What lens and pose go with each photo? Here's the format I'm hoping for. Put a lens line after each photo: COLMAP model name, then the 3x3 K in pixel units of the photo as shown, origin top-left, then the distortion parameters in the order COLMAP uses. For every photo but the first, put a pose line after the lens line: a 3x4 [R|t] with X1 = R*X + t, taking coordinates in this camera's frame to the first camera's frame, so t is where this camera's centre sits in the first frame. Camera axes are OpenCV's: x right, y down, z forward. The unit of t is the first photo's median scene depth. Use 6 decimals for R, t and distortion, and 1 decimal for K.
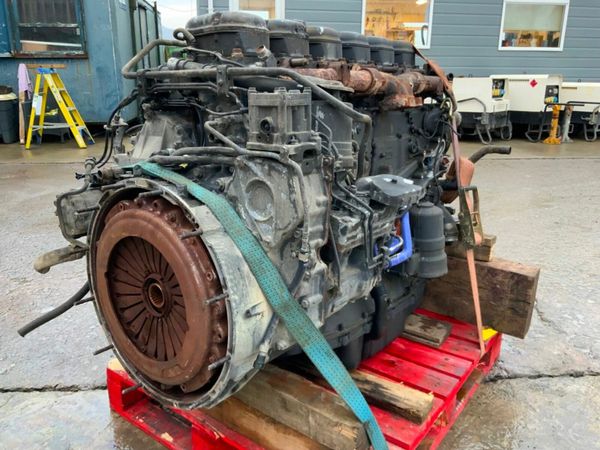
lens RADIAL K [[500.6, 0, 301.3], [0, 500.6, 227.3], [0, 0, 1]] dist [0.061922, -0.086739]
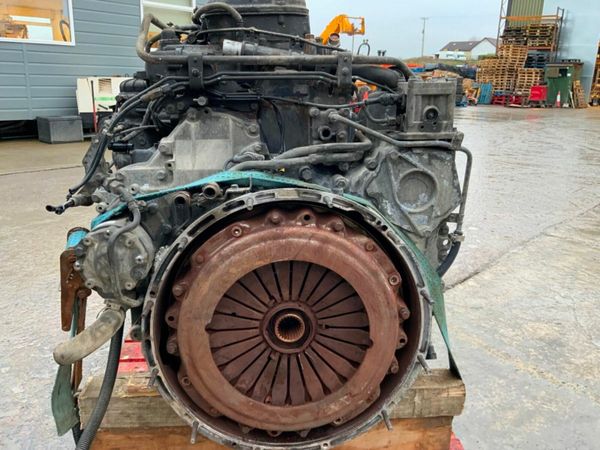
lens RADIAL K [[500.6, 0, 299.9], [0, 500.6, 226.1], [0, 0, 1]] dist [0.061922, -0.086739]
pose [[0.742339, -0.176640, 0.646322, -0.883861], [0.179609, 0.981780, 0.062029, -0.088083], [-0.645503, 0.070039, 0.760540, 0.399130]]
